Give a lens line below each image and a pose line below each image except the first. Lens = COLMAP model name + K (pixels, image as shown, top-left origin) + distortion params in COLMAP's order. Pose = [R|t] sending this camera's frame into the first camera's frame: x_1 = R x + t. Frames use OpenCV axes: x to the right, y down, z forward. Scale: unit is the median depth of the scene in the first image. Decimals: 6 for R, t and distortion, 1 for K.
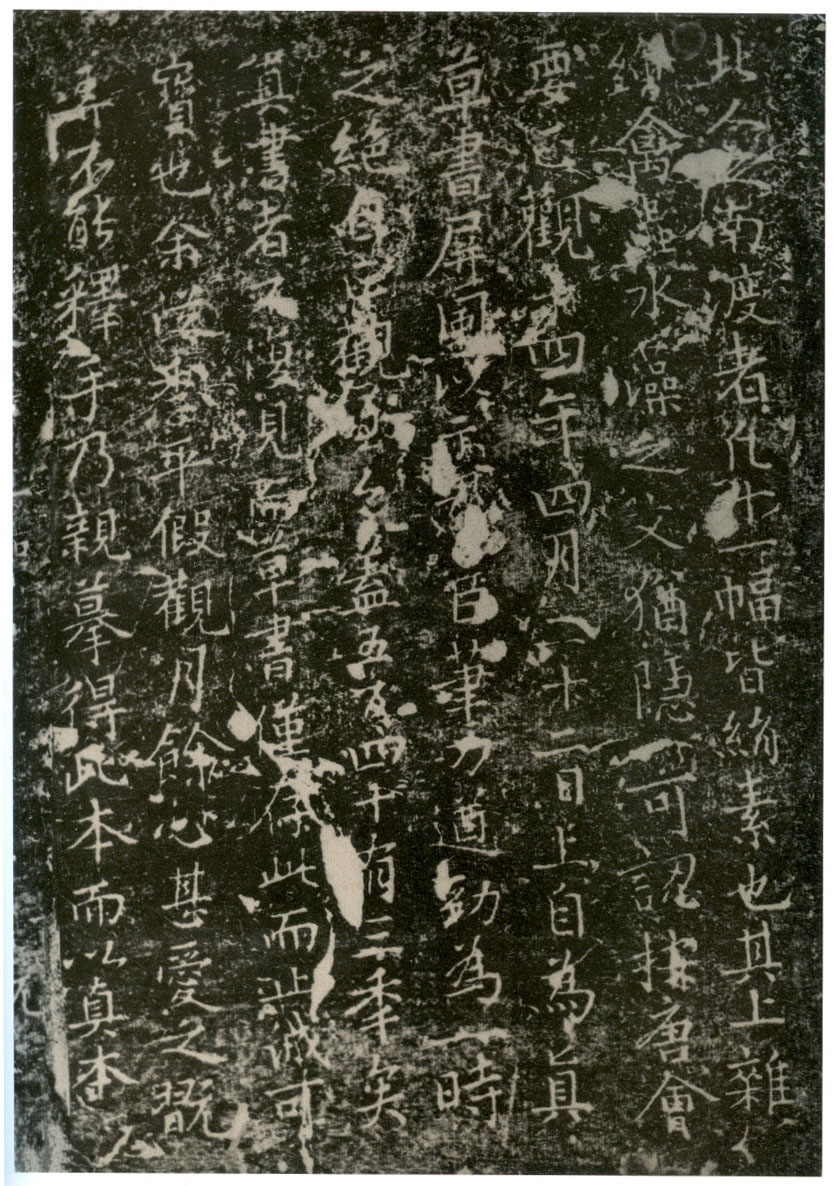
lens RADIAL K [[479.0, 0, 417.8], [0, 479.0, 591.3], [0, 0, 1]] dist [0.003584, -0.000562]
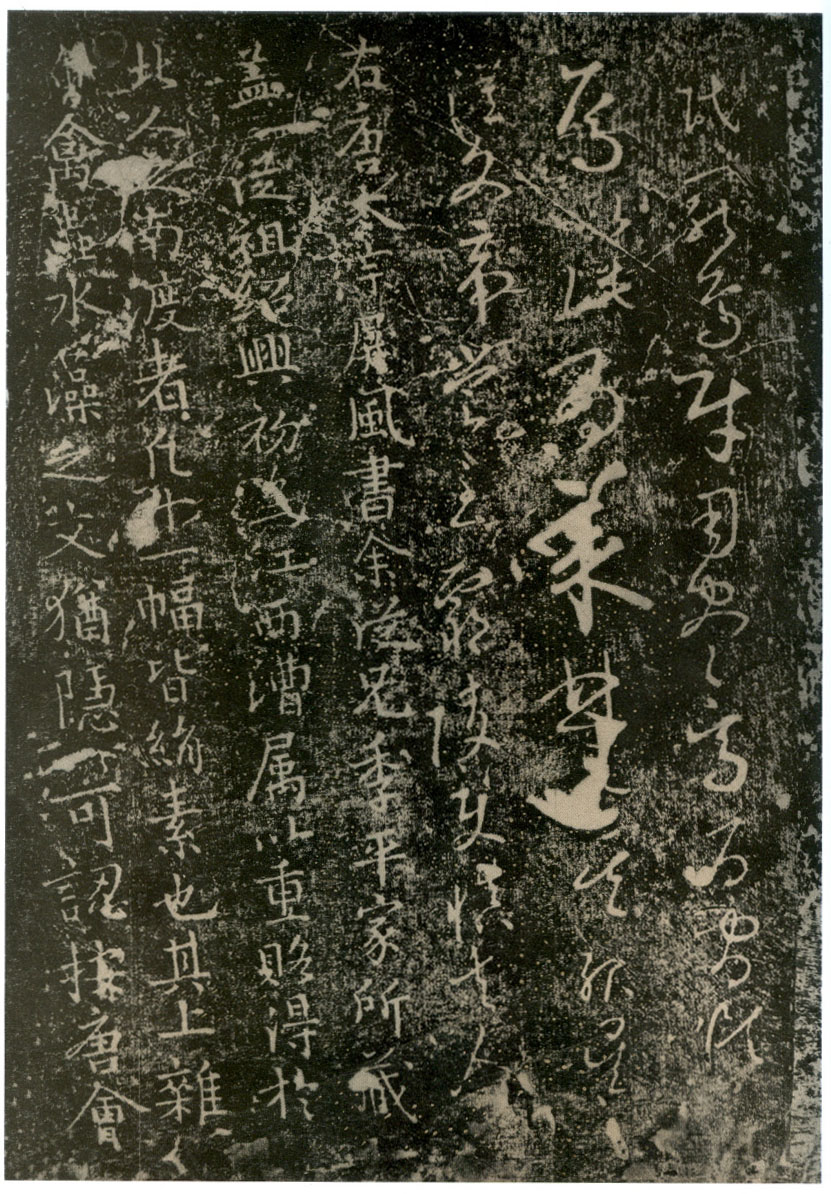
lens RADIAL K [[482.4, 0, 415.5], [0, 482.4, 597.3], [0, 0, 1]] dist [-0.000542, 0.000147]
pose [[0.999992, -0.004006, 0.000104, 1.195223], [0.004006, 0.999992, -0.000760, -0.002375], [-0.000101, 0.000760, 1.000000, 0.000844]]
